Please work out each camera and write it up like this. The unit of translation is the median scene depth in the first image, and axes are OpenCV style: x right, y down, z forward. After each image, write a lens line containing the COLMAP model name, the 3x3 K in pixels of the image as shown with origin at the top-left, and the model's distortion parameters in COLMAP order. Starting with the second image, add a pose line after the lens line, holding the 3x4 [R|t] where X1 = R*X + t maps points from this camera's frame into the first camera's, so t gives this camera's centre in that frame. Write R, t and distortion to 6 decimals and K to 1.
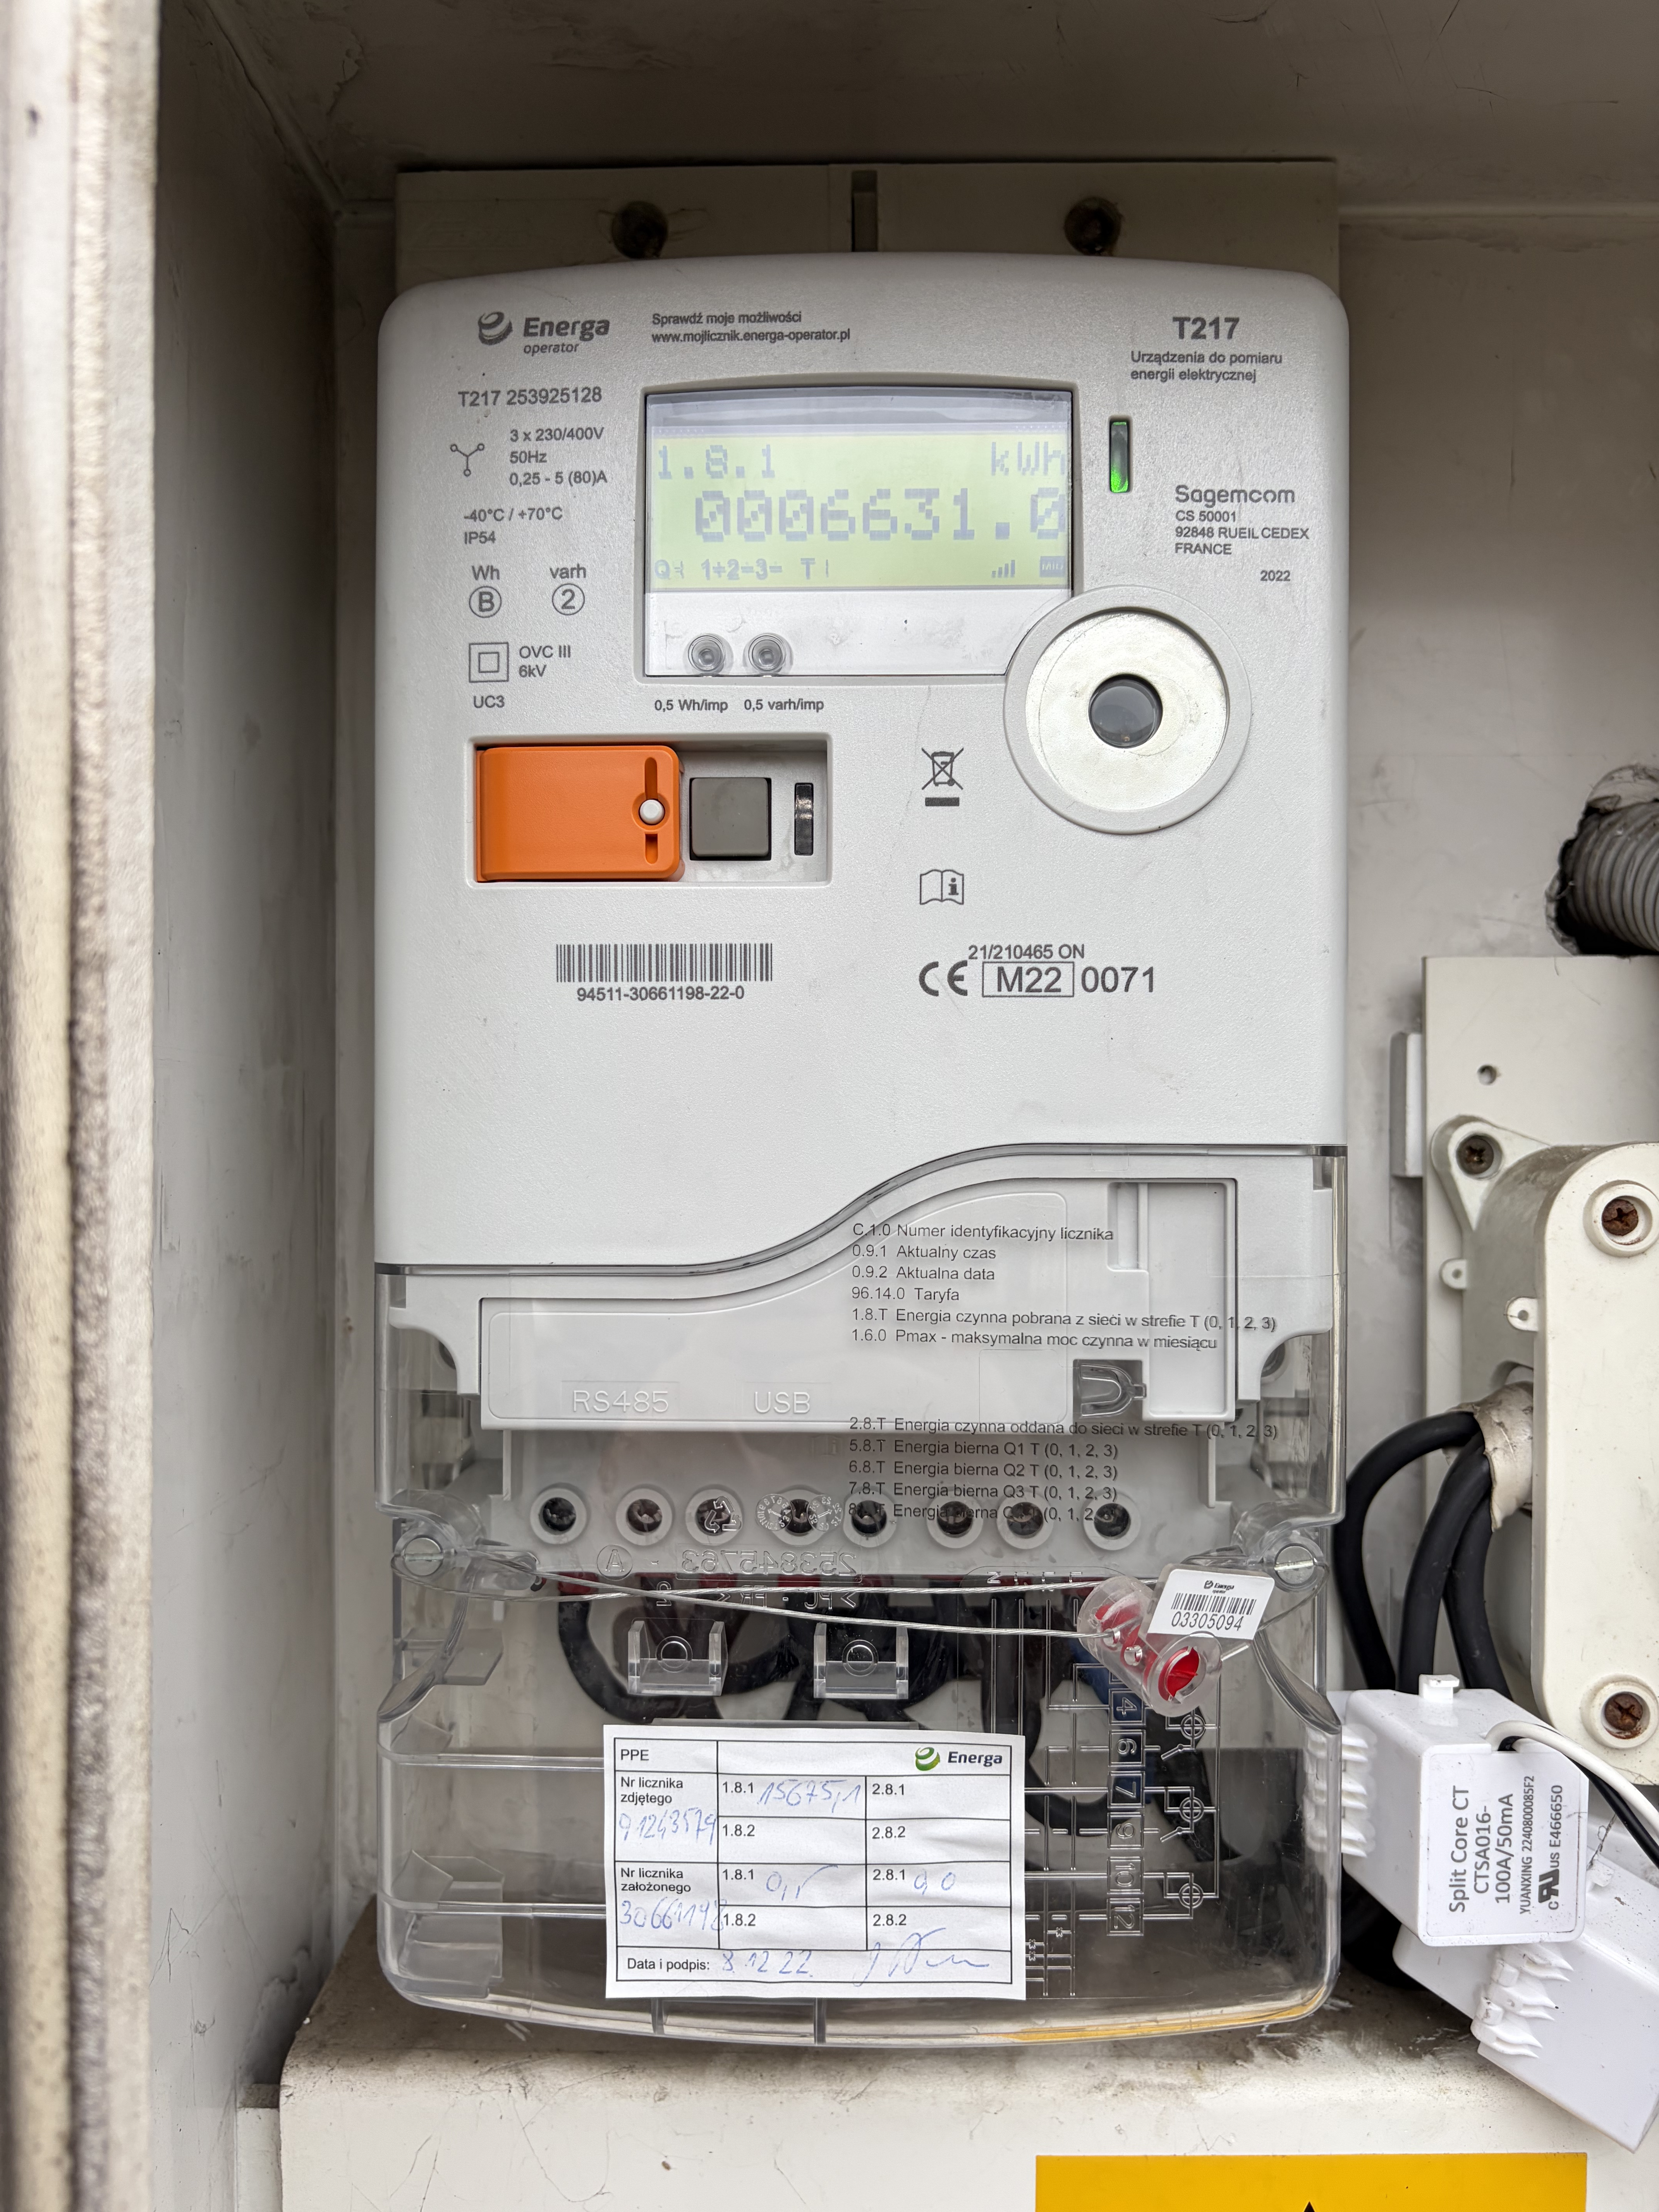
lens RADIAL K [[1645.9, 0, 824.8], [0, 1645.9, 1079.1], [0, 0, 1]] dist [-0.000679, 0.002743]
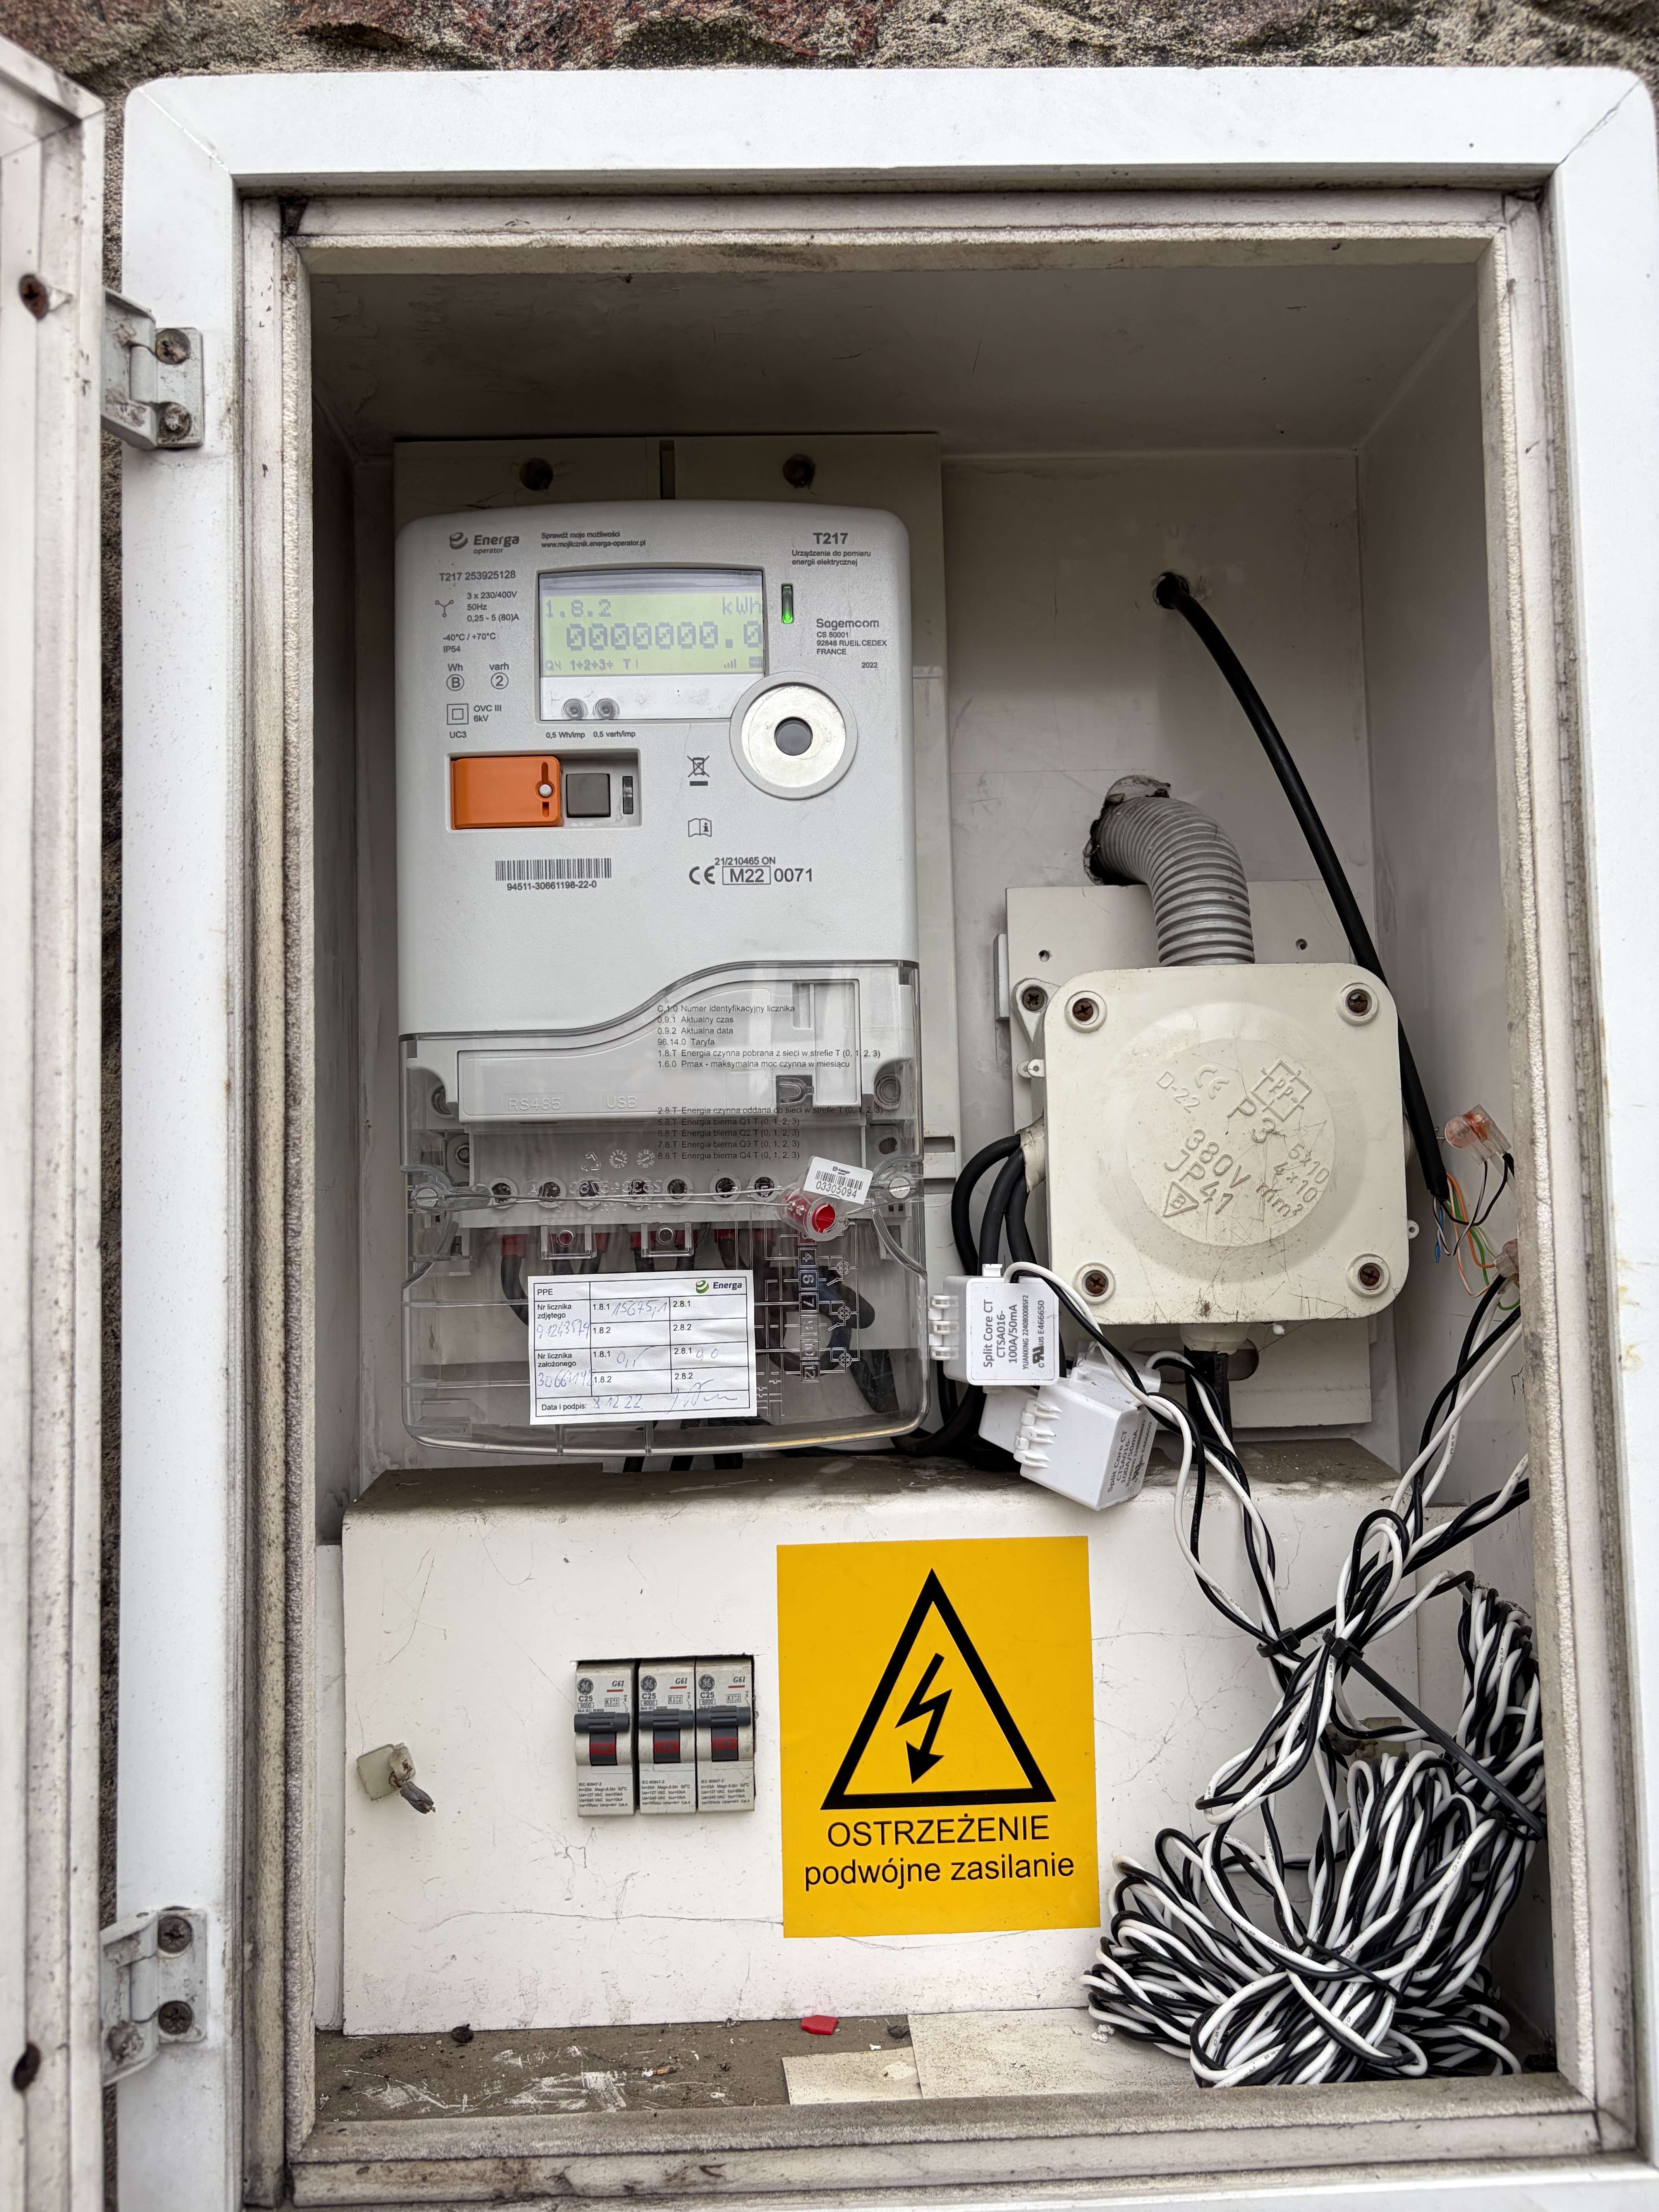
lens RADIAL K [[2042.4, 0, 884.6], [0, 2042.4, 1191.7], [0, 0, 1]] dist [0.185515, -0.729482]
pose [[0.999088, -0.021607, 0.036821, 0.186730], [0.023995, 0.997551, -0.065701, 0.461347], [-0.035312, 0.066524, 0.997160, -1.345296]]
